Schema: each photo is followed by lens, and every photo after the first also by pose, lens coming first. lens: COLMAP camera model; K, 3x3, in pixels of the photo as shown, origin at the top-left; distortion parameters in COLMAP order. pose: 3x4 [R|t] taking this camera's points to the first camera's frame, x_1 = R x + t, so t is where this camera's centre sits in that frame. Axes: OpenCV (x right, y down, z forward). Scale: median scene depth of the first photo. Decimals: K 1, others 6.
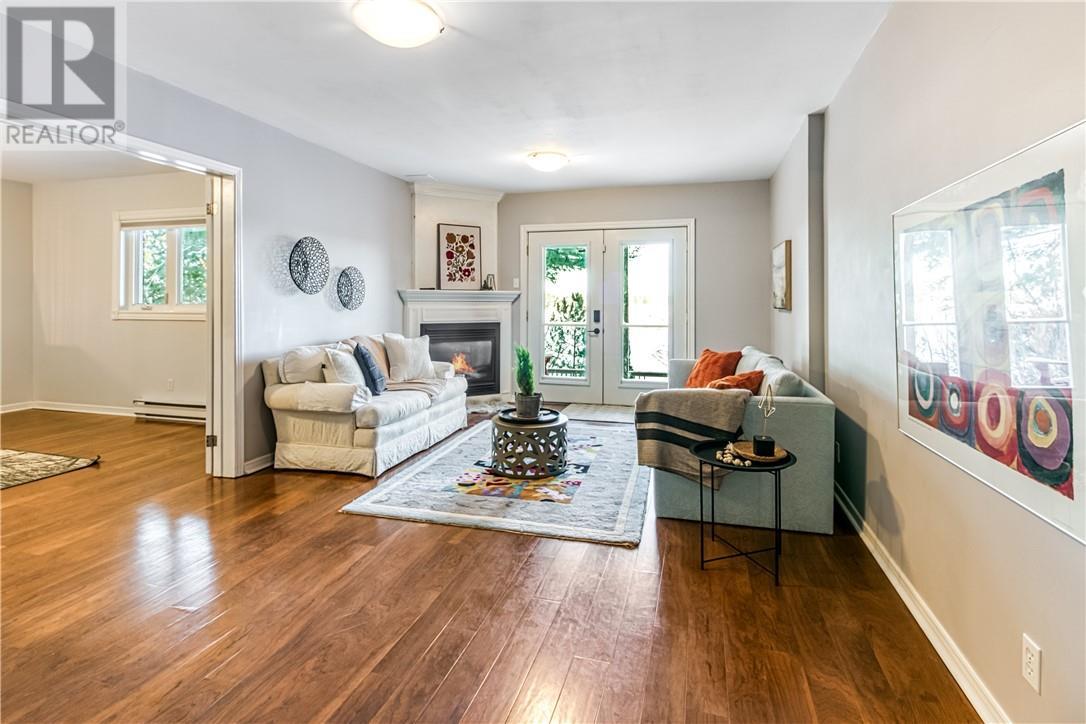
lens RADIAL K [[526.1, 0, 545.7], [0, 526.1, 309.4], [0, 0, 1]] dist [-0.000566, -0.000013]
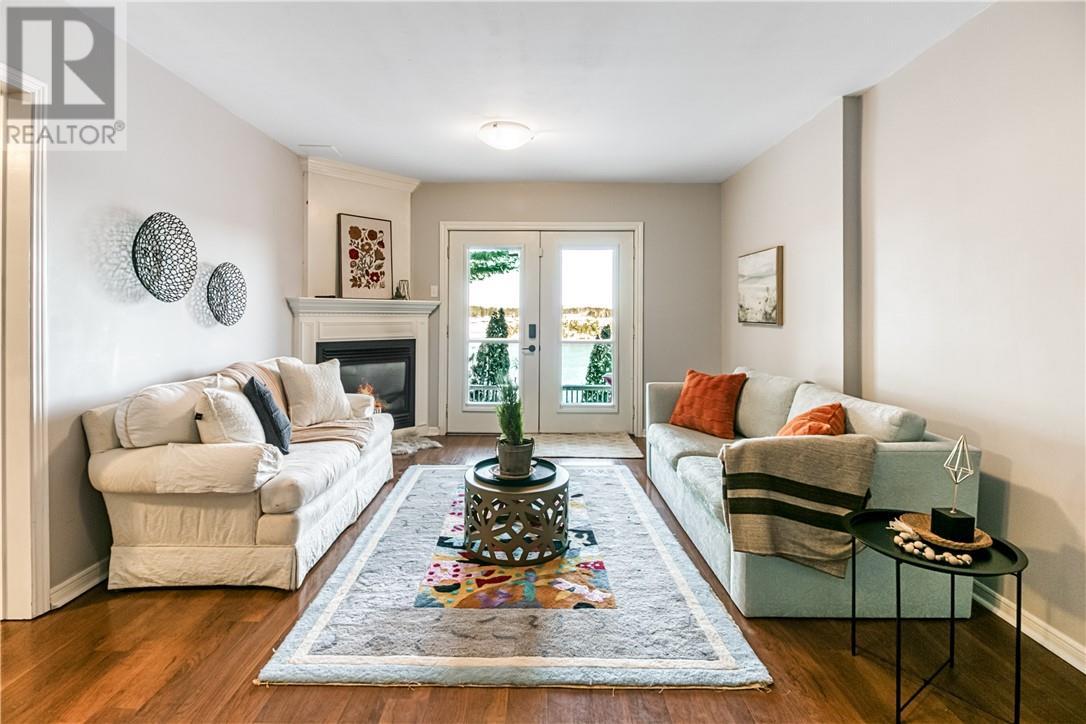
lens RADIAL K [[525.4, 0, 540.5], [0, 525.4, 319.8], [0, 0, 1]] dist [0.004170, -0.007642]
pose [[0.968777, 0.000998, 0.247933, -0.174605], [-0.000362, 0.999997, -0.002607, -0.005288], [-0.247935, 0.002436, 0.968774, 0.278531]]
